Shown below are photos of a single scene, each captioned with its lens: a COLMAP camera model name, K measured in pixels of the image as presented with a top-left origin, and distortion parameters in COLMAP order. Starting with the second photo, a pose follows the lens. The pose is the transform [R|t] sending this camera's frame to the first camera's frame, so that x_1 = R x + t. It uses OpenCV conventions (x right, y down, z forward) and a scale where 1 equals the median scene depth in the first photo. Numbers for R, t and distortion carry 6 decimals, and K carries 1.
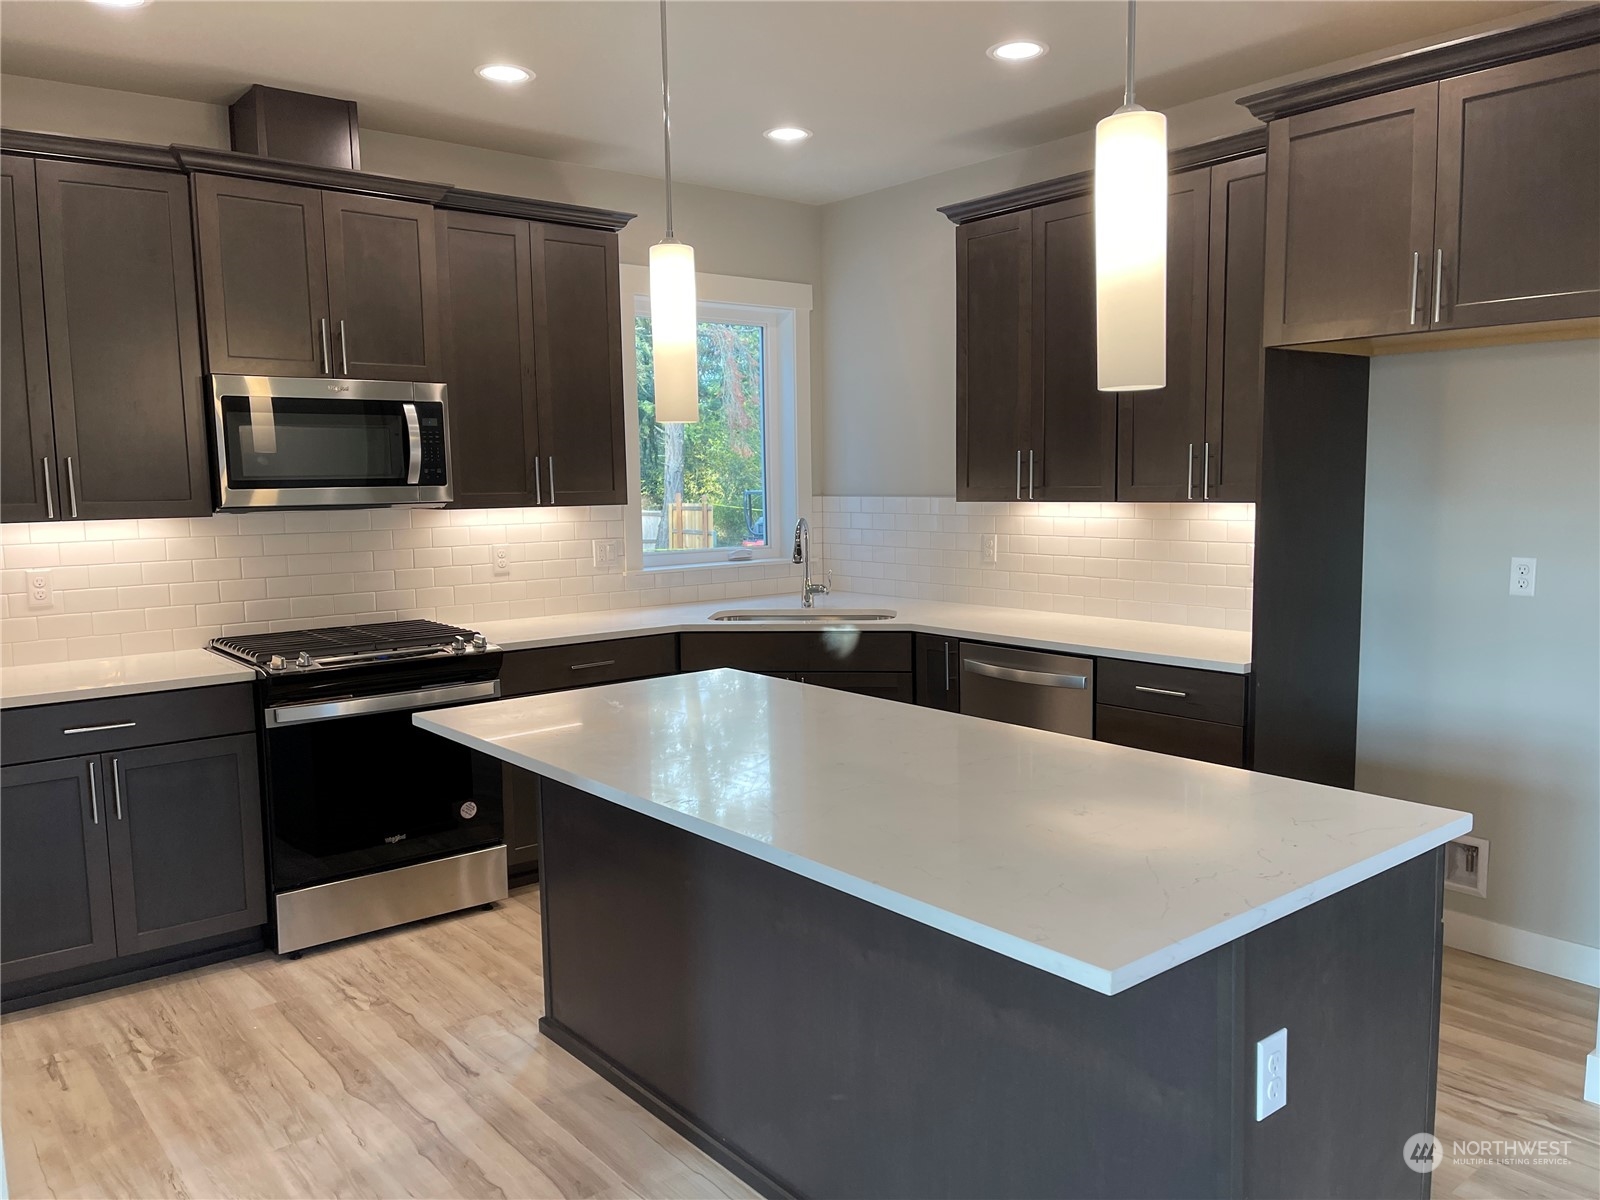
lens RADIAL K [[1207.4, 0, 811.0], [0, 1207.4, 605.9], [0, 0, 1]] dist [0.078343, -0.096006]
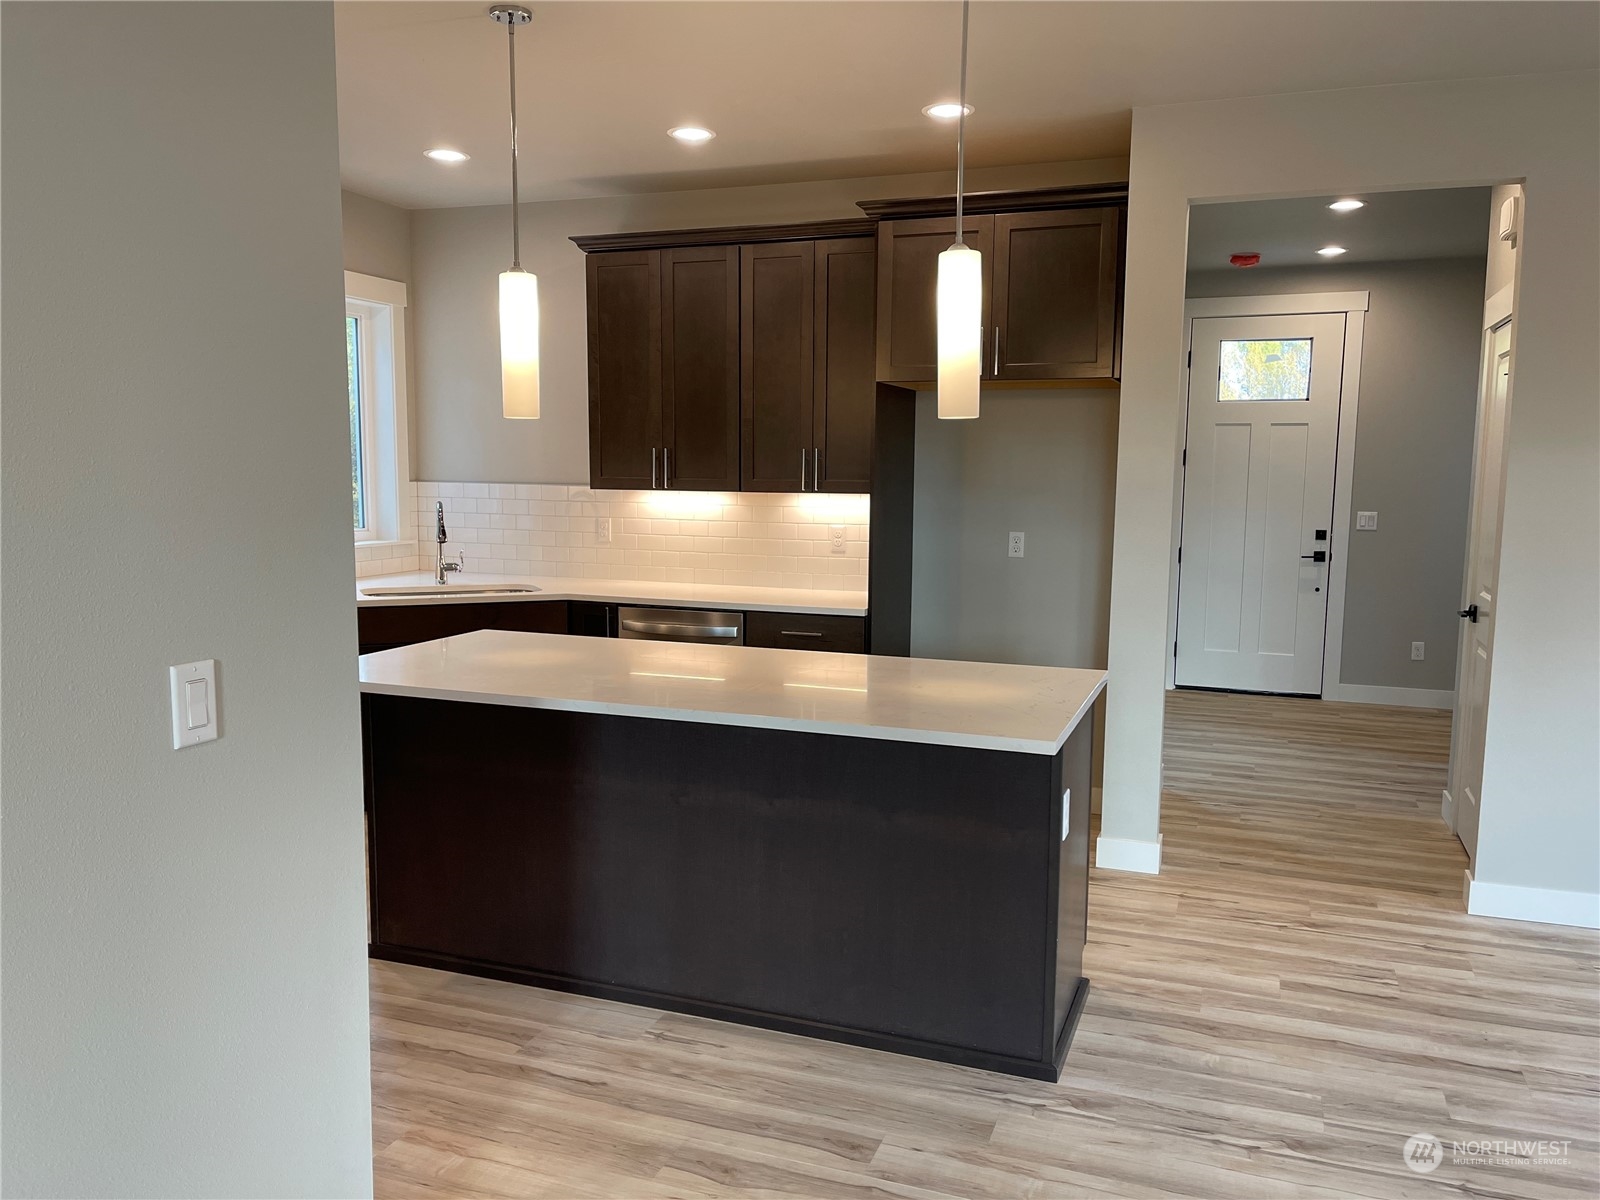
lens RADIAL K [[1207.4, 0, 793.9], [0, 1207.4, 601.3], [0, 0, 1]] dist [0.078343, -0.096006]
pose [[0.870976, -0.031973, 0.490284, -0.310847], [0.030721, 0.999472, 0.010604, 0.017261], [-0.490364, 0.005826, 0.871498, -0.126814]]
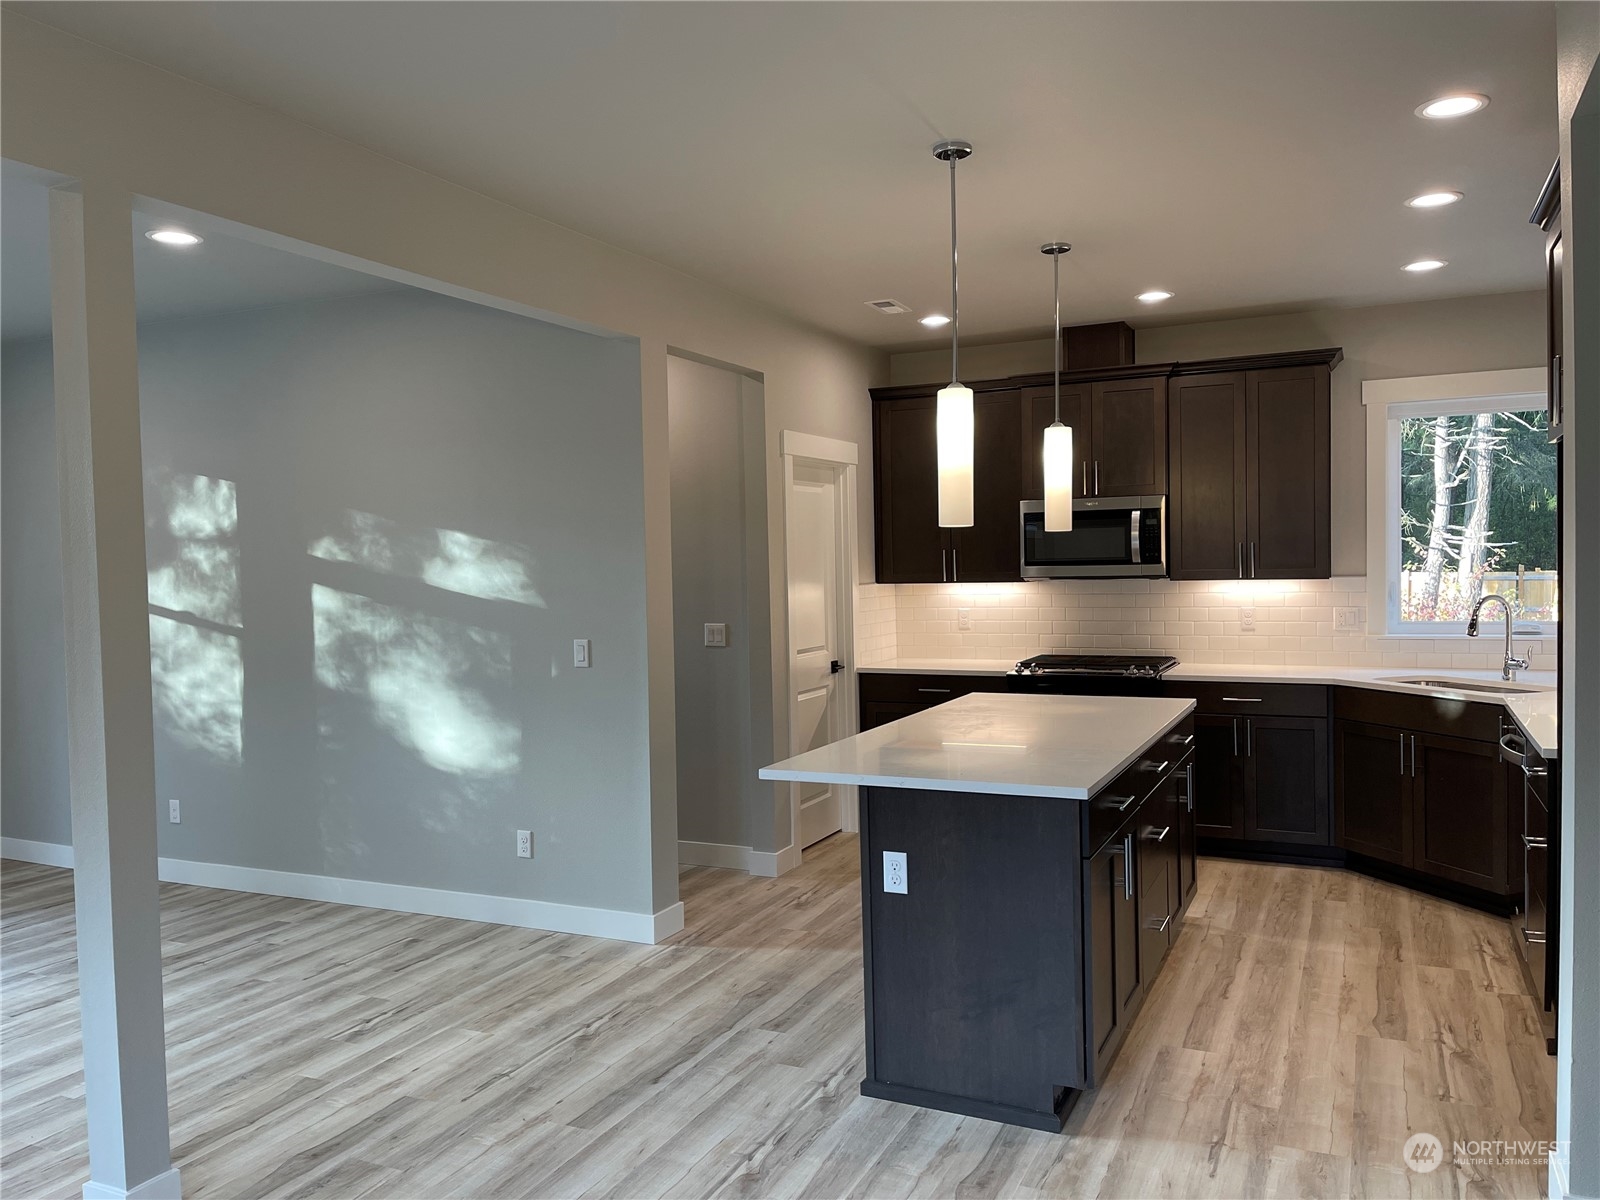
lens RADIAL K [[1207.4, 0, 804.9], [0, 1207.4, 606.6], [0, 0, 1]] dist [0.078343, -0.096006]
pose [[0.426552, 0.039639, -0.903594, 0.813377], [-0.085078, 0.996368, 0.003546, -0.017118], [0.900453, 0.075363, 0.428375, -0.000452]]
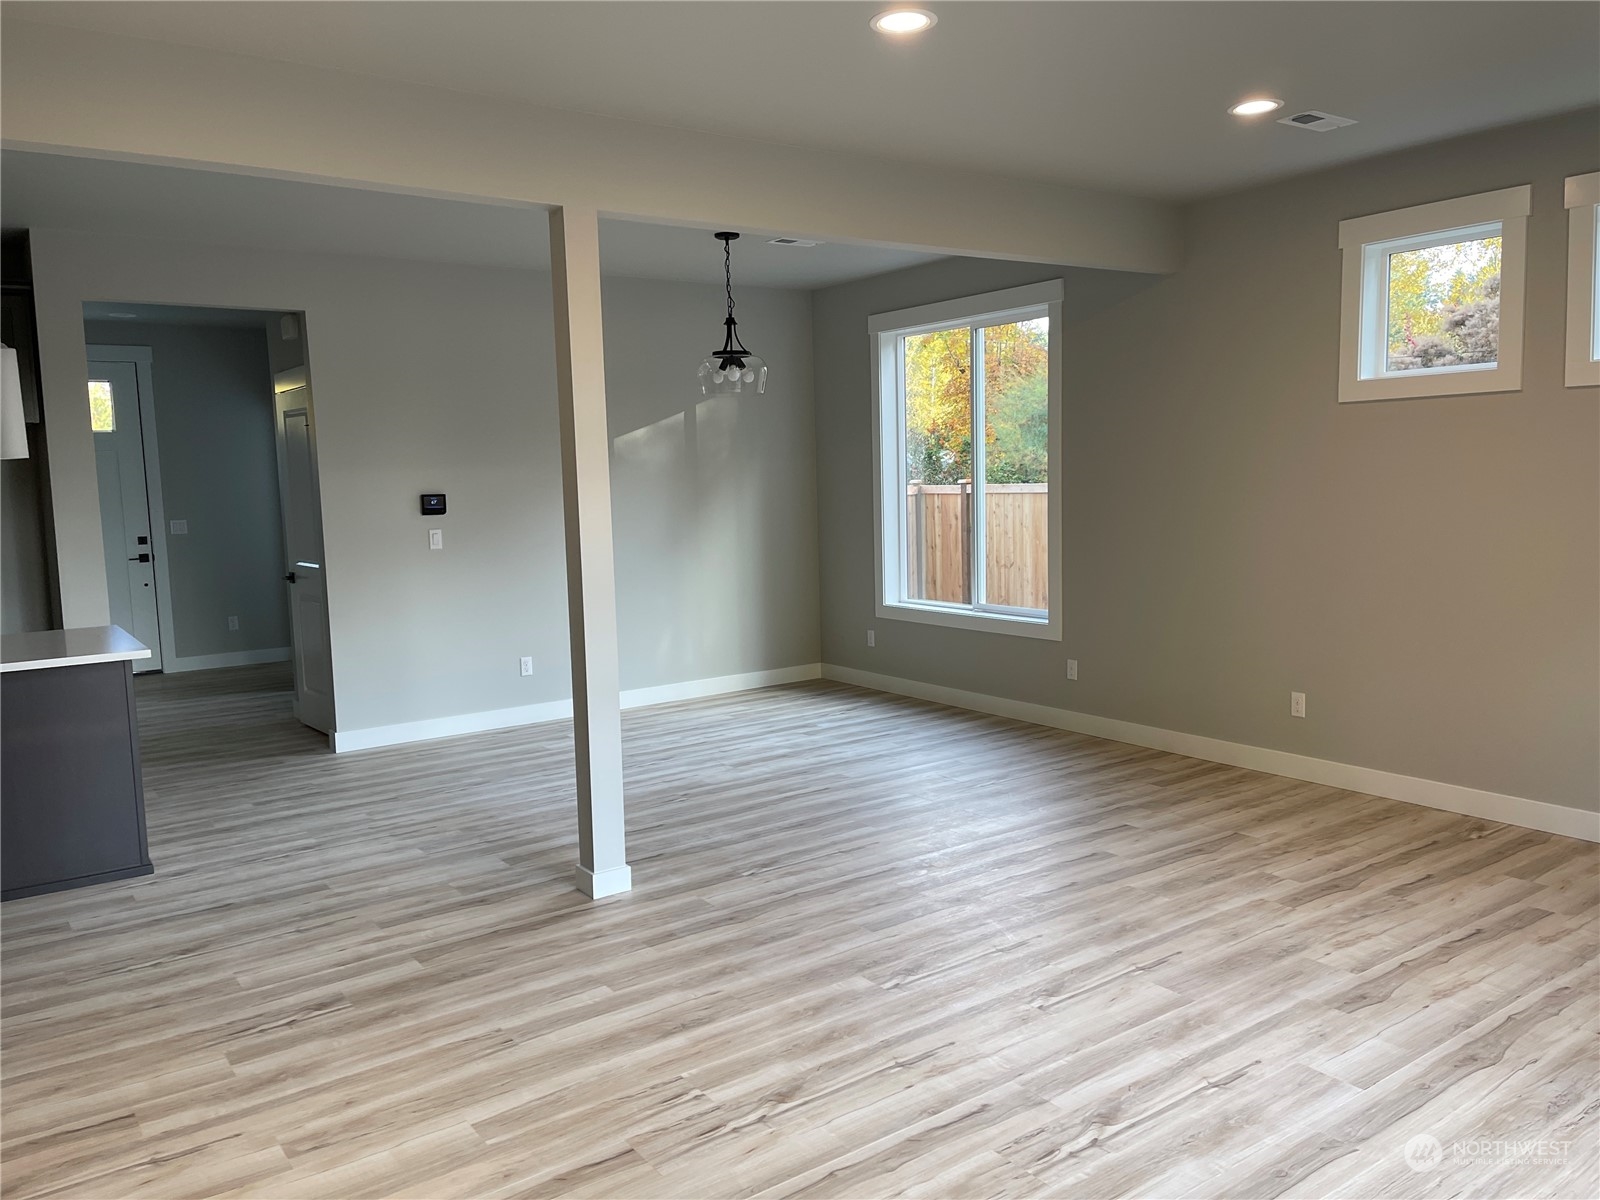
lens RADIAL K [[1207.4, 0, 817.7], [0, 1207.4, 603.1], [0, 0, 1]] dist [0.078343, -0.096006]
pose [[0.066368, -0.098031, 0.992968, -0.870927], [0.134501, 0.986958, 0.088448, 0.042661], [-0.988688, 0.127685, 0.078688, -0.300611]]
